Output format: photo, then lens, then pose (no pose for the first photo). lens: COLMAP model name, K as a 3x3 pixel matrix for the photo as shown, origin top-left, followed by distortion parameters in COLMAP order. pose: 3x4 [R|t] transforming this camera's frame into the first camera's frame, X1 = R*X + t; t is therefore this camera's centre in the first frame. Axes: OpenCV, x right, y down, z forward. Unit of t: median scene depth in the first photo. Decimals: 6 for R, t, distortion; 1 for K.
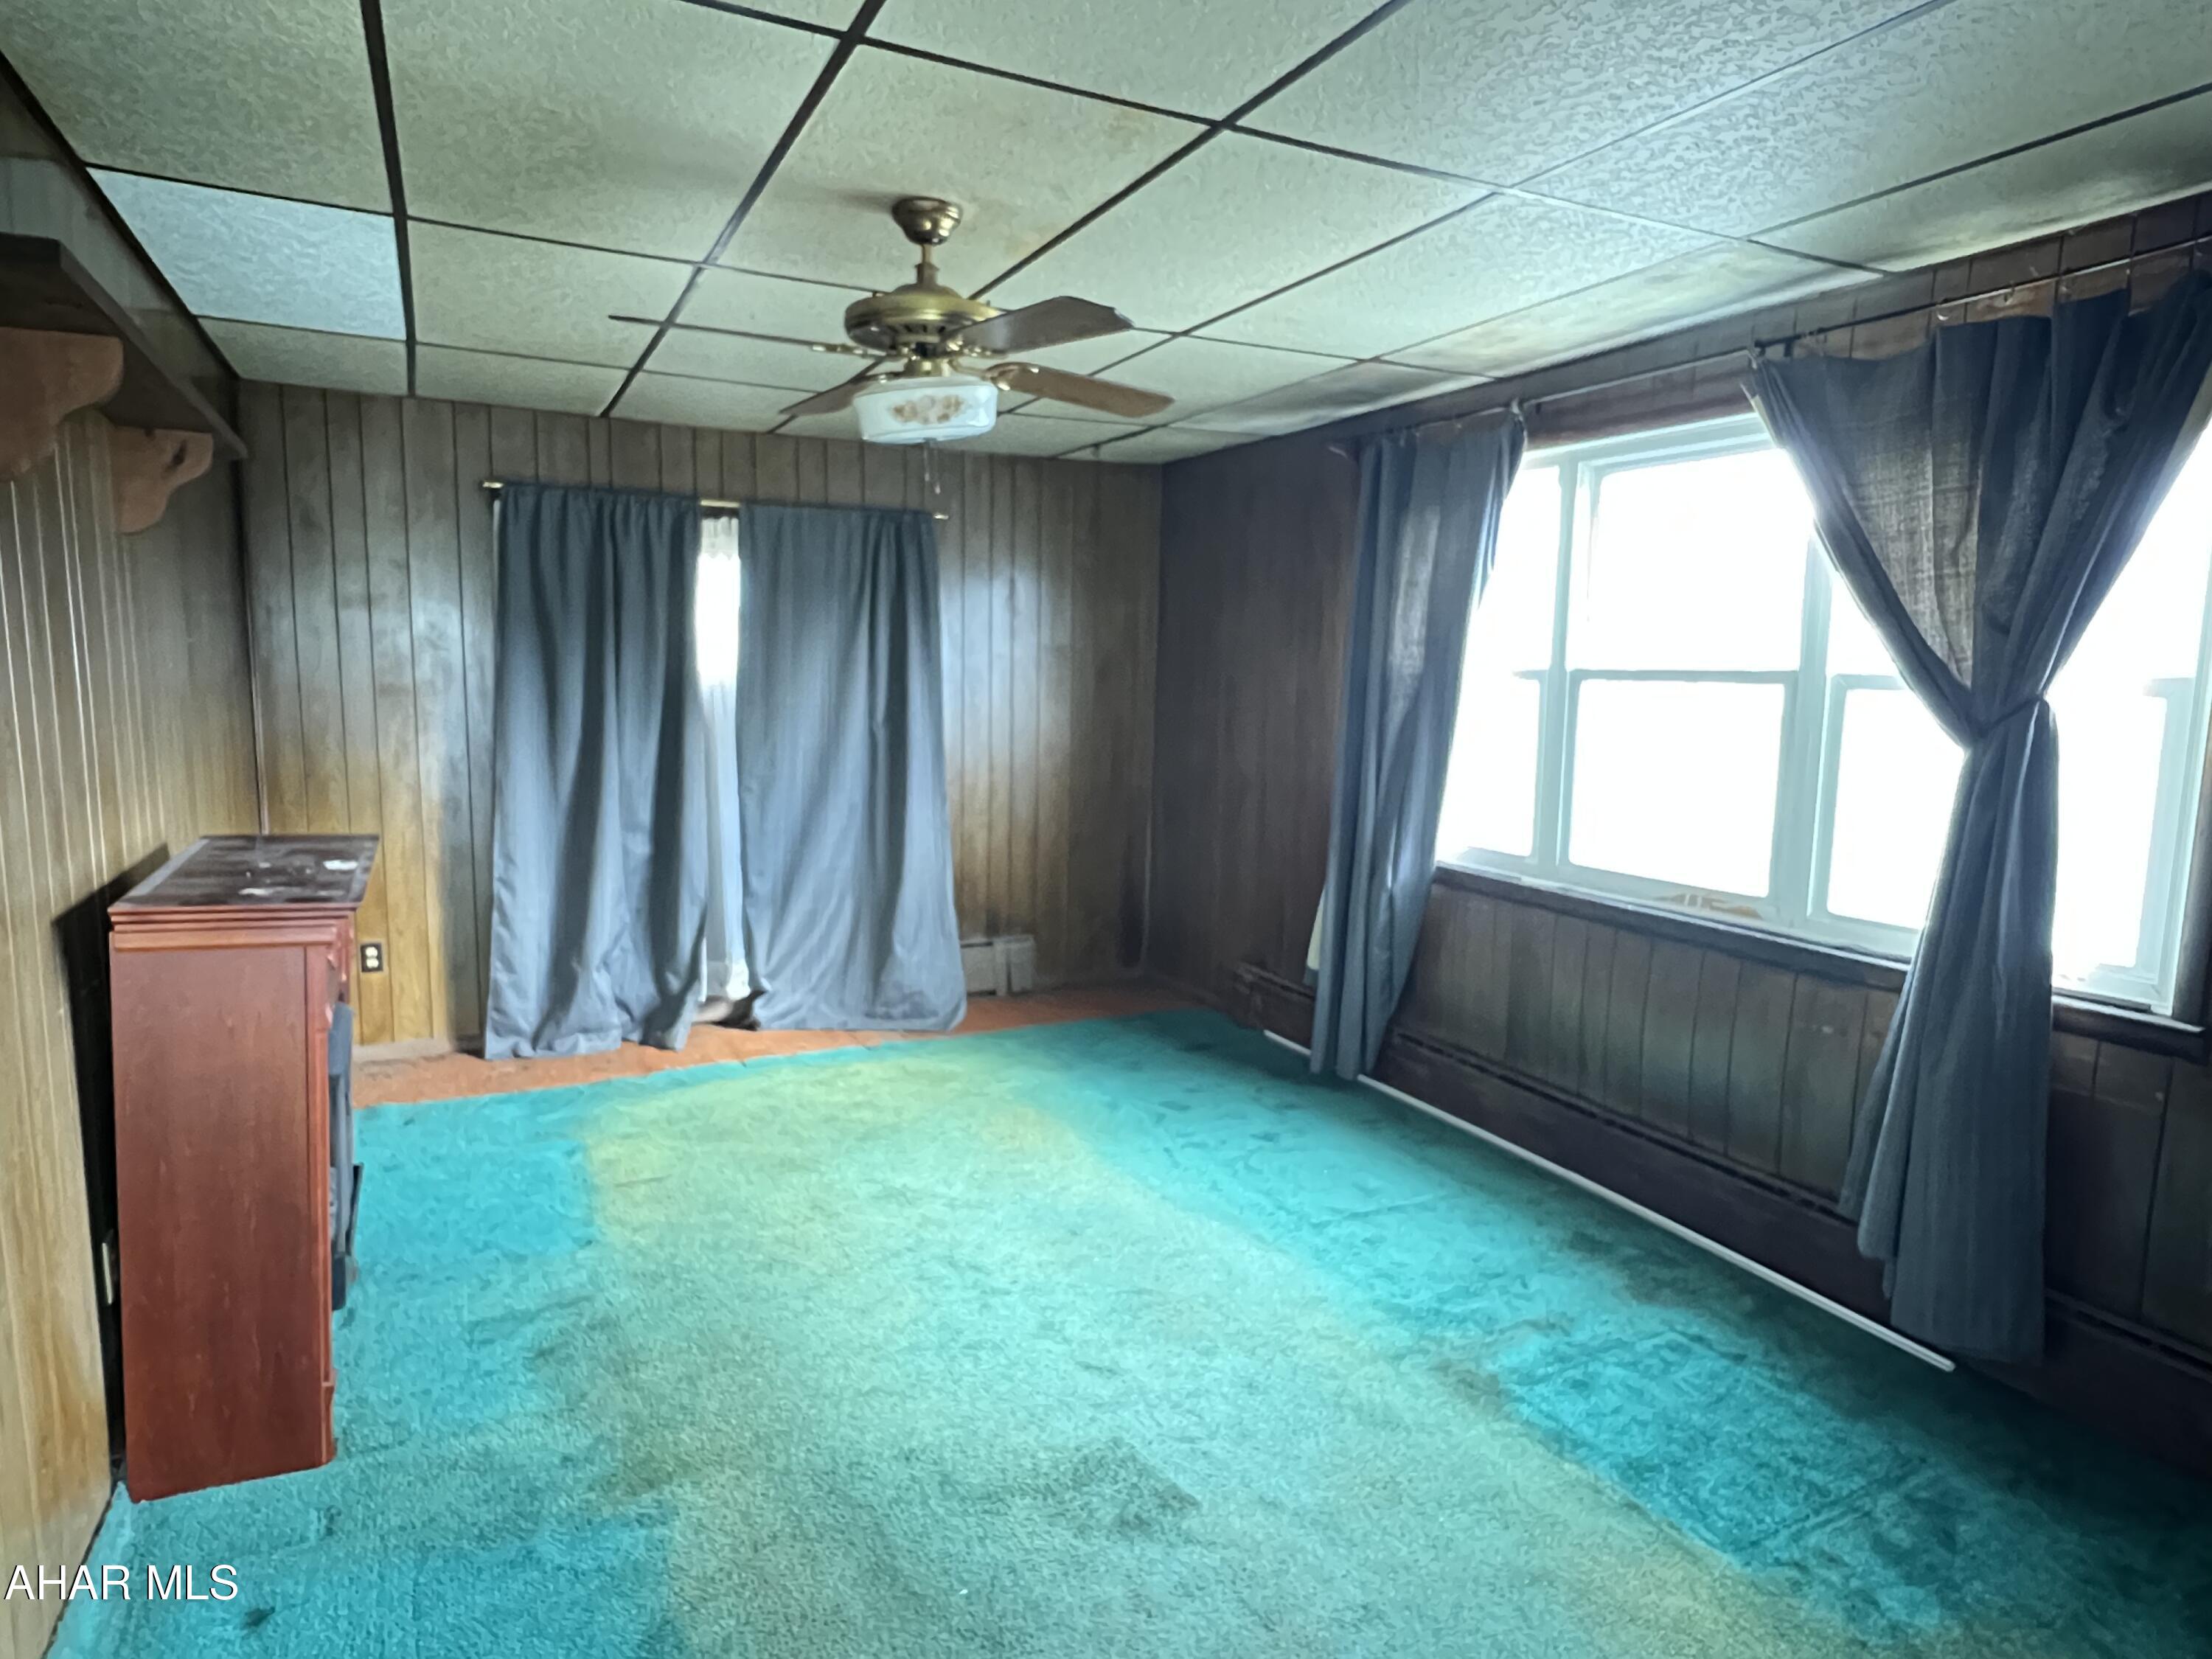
lens RADIAL K [[1313.8, 0, 1098.8], [0, 1313.8, 843.5], [0, 0, 1]] dist [-0.000557, -0.000917]
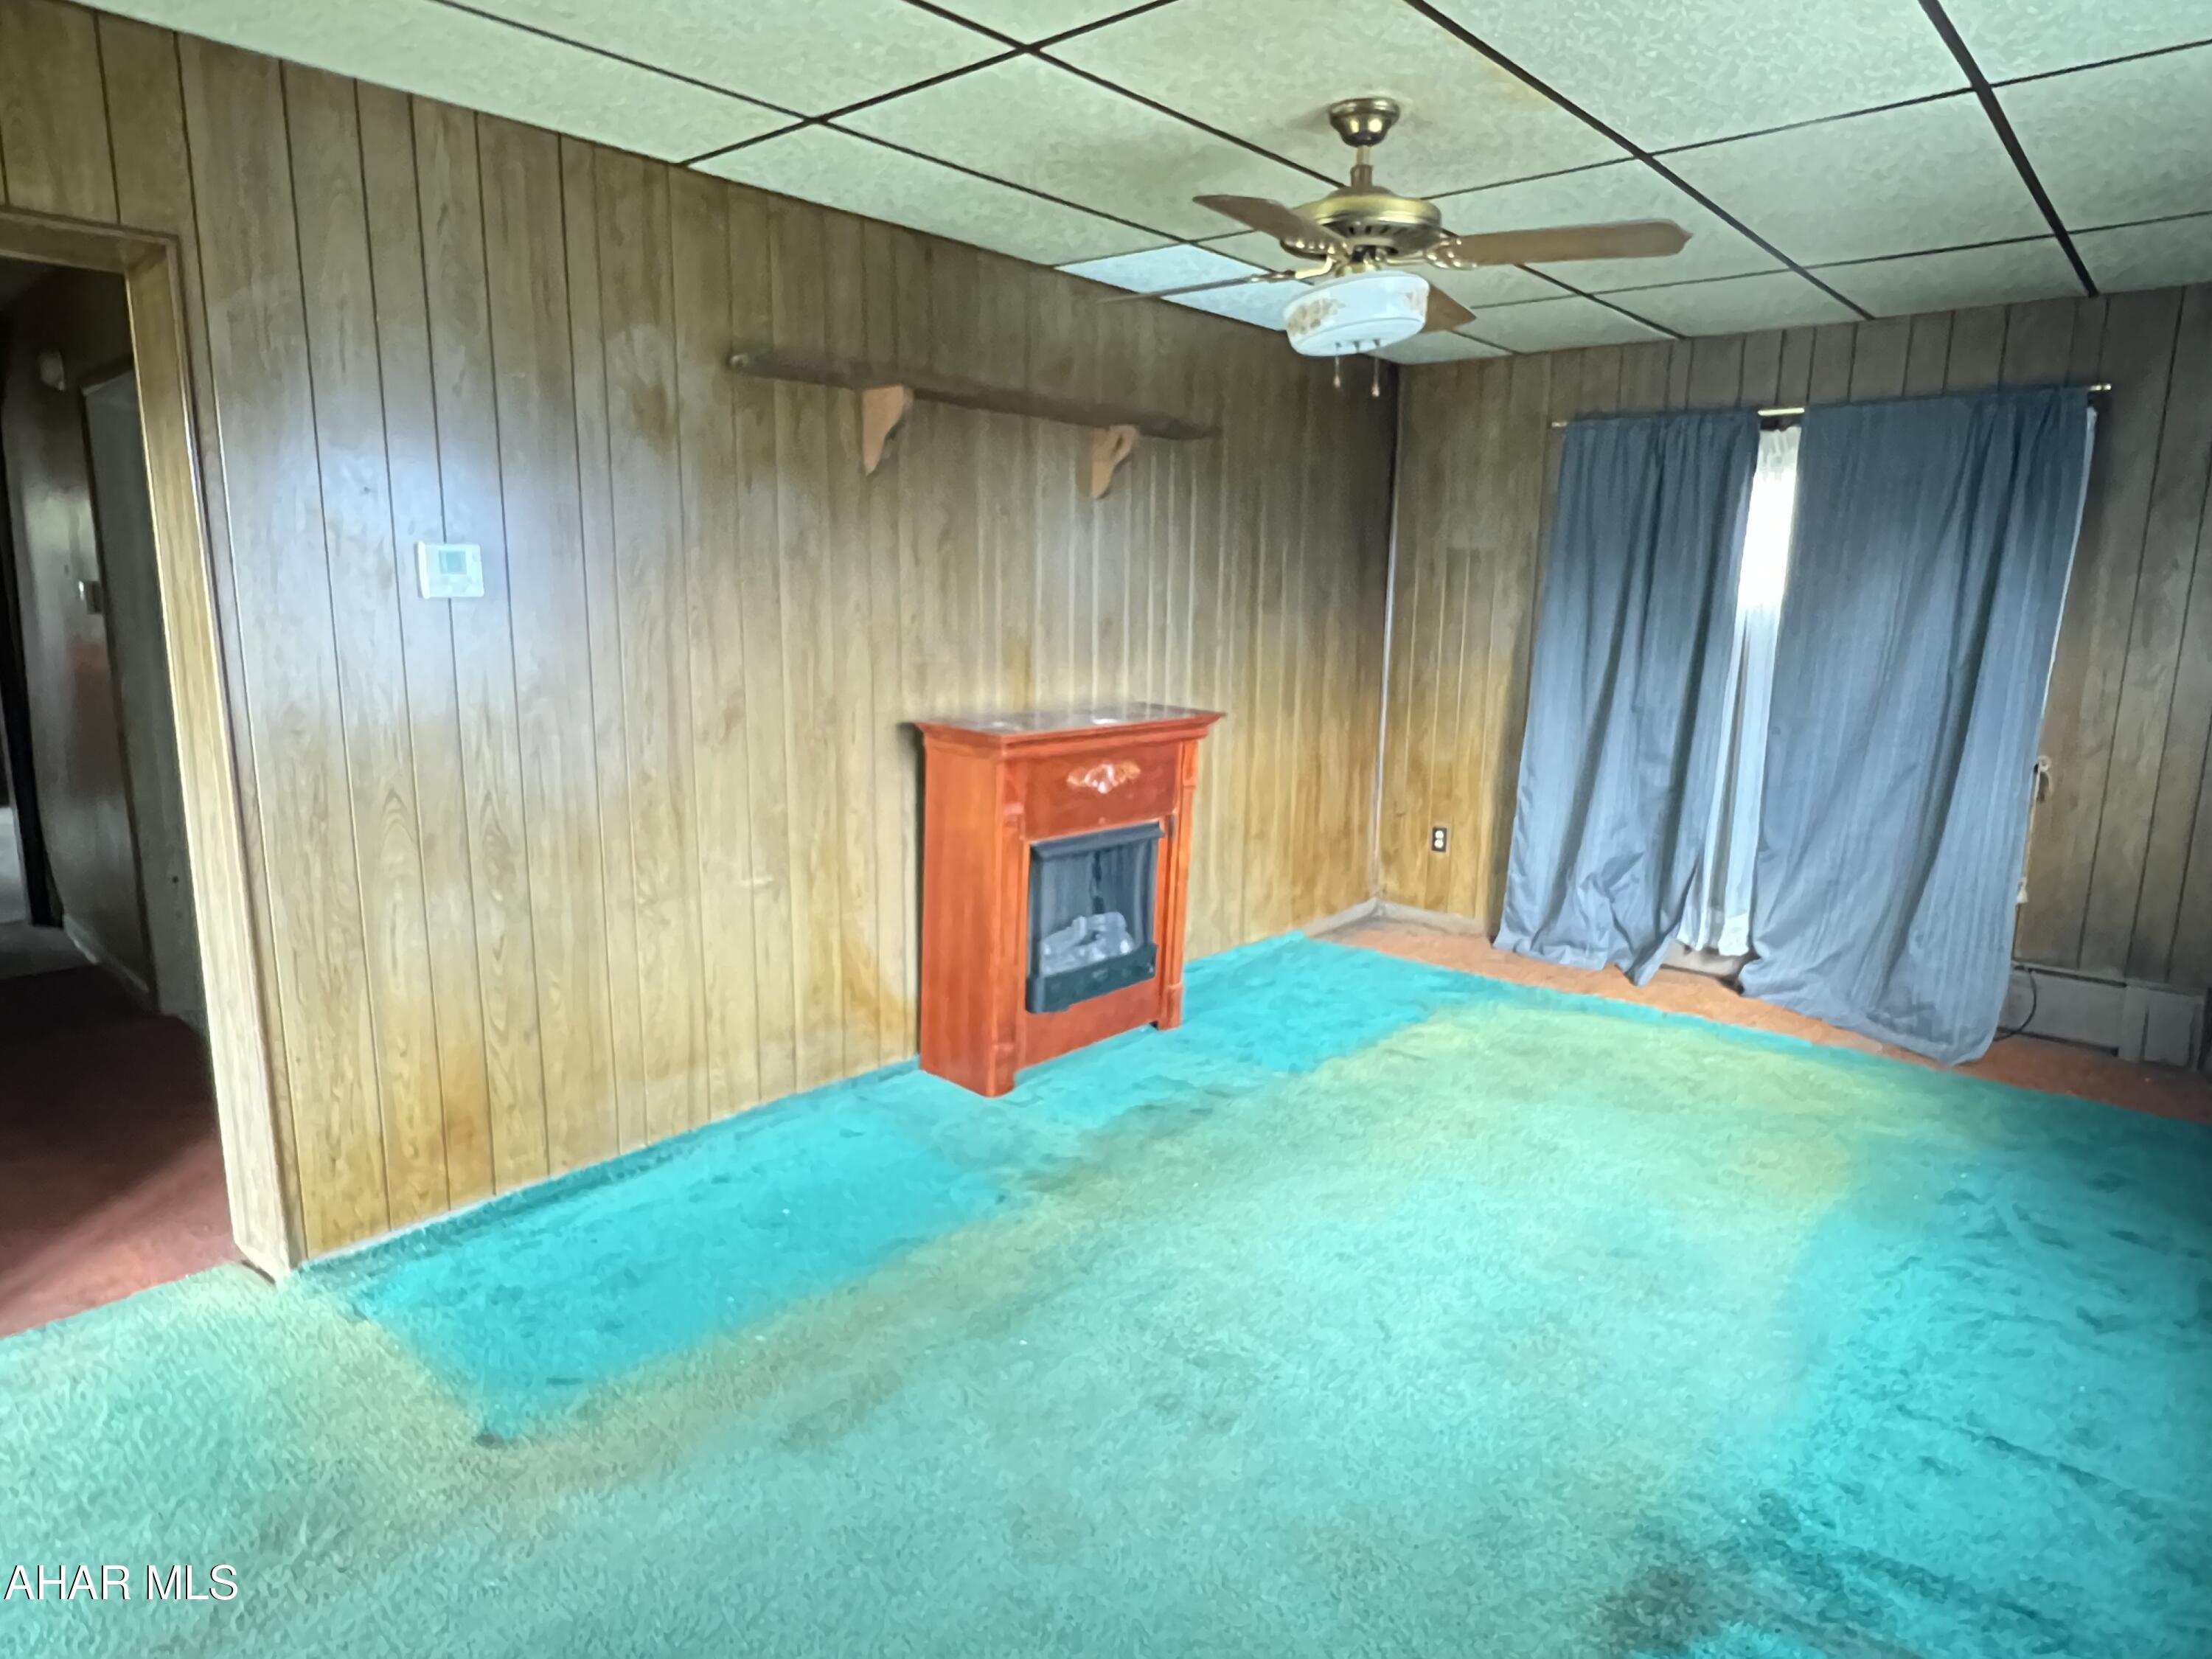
lens RADIAL K [[1318.1, 0, 1101.2], [0, 1318.1, 832.6], [0, 0, 1]] dist [-0.003041, -0.000941]
pose [[0.375088, 0.157555, -0.913502, 0.424812], [-0.133421, 0.984365, 0.114993, -0.015790], [0.917337, 0.078748, 0.390245, 0.249997]]
